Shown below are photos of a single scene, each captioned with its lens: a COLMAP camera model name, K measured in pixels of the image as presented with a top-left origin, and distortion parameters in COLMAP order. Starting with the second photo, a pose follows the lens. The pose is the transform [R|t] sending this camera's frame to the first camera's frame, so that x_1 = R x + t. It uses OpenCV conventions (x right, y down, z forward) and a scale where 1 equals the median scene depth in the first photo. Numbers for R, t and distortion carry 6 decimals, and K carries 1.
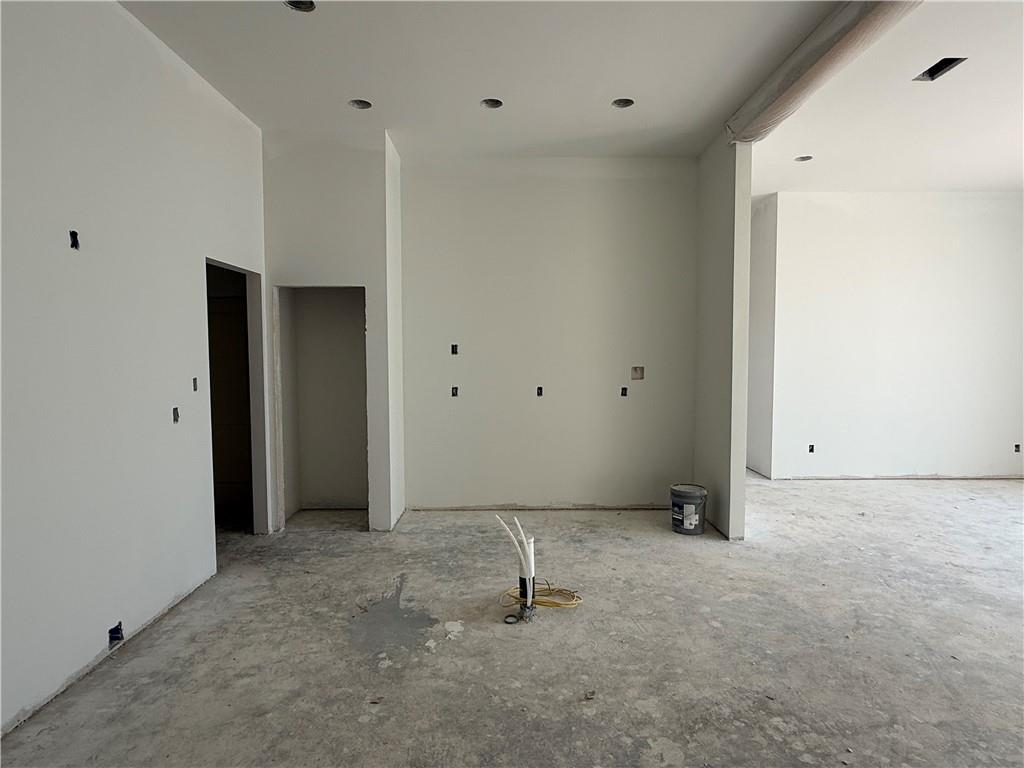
lens RADIAL K [[568.4, 0, 512.0], [0, 568.4, 384.0], [0, 0, 1]] dist [-0.002285, 0.001487]
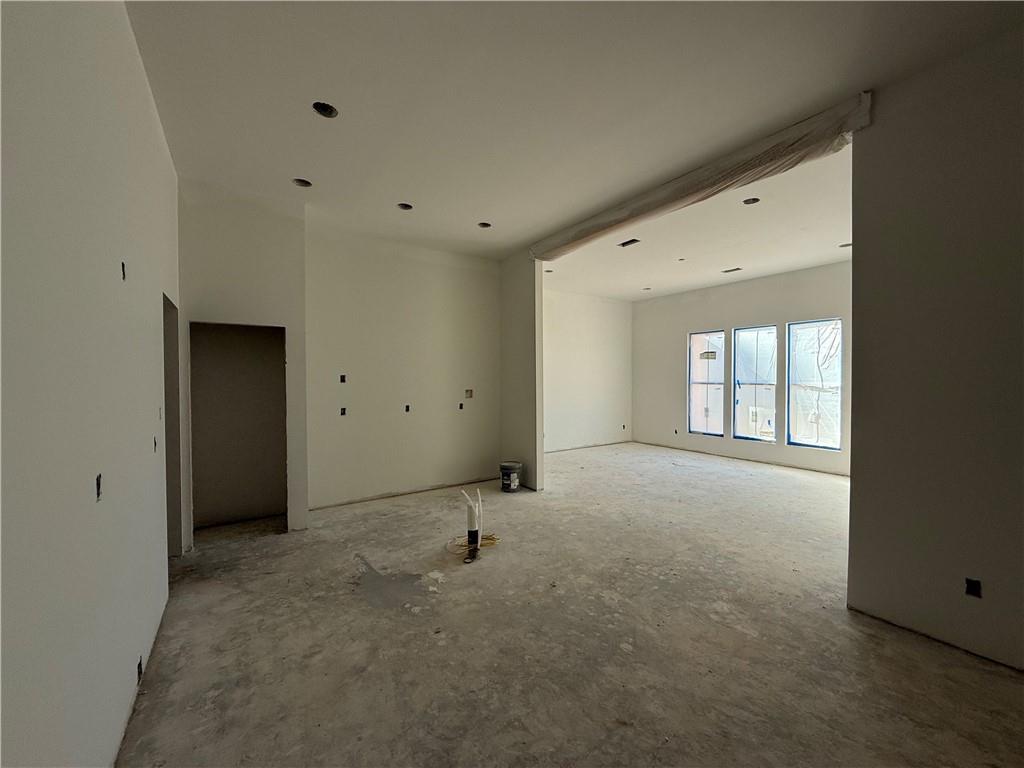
lens RADIAL K [[409.2, 0, 512.0], [0, 409.2, 384.0], [0, 0, 1]] dist [0.001211, -0.000266]
pose [[0.831727, -0.011215, 0.555071, -0.399835], [0.036227, 0.998762, -0.034103, -0.004504], [-0.554001, 0.048473, 0.831104, 0.020497]]
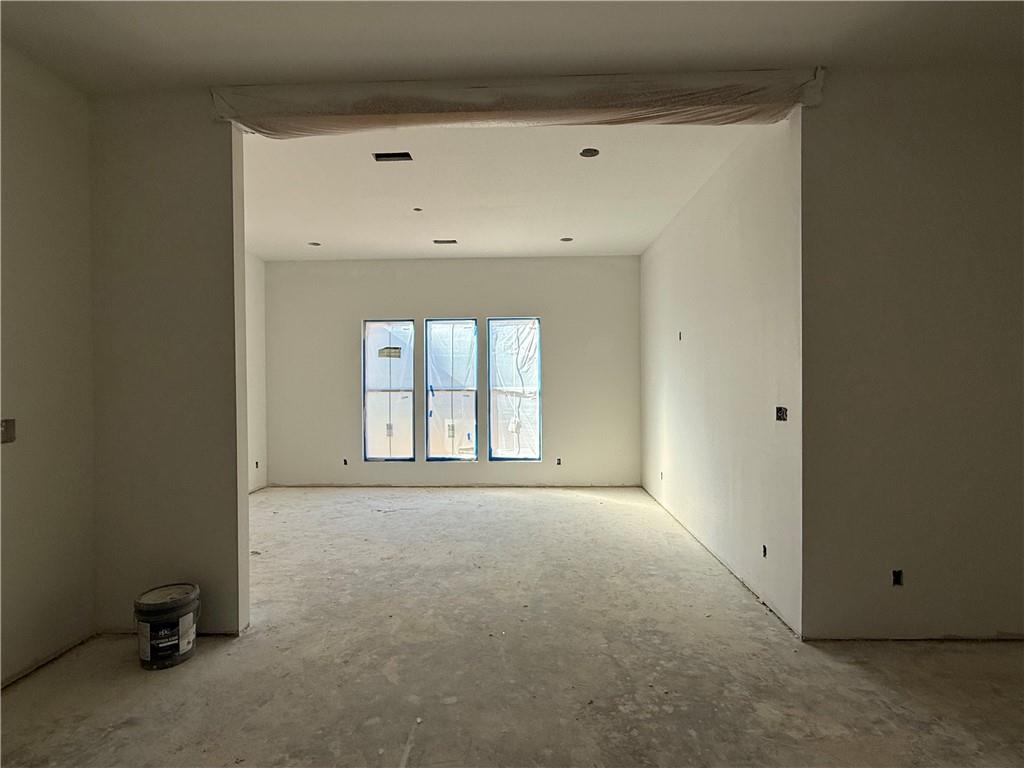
lens RADIAL K [[525.3, 0, 512.0], [0, 525.3, 384.0], [0, 0, 1]] dist [0.001705, -0.000457]
pose [[0.039250, -0.007660, 0.999200, -0.349069], [0.067761, 0.997689, 0.004986, -0.045929], [-0.996929, 0.067511, 0.039679, 0.671913]]
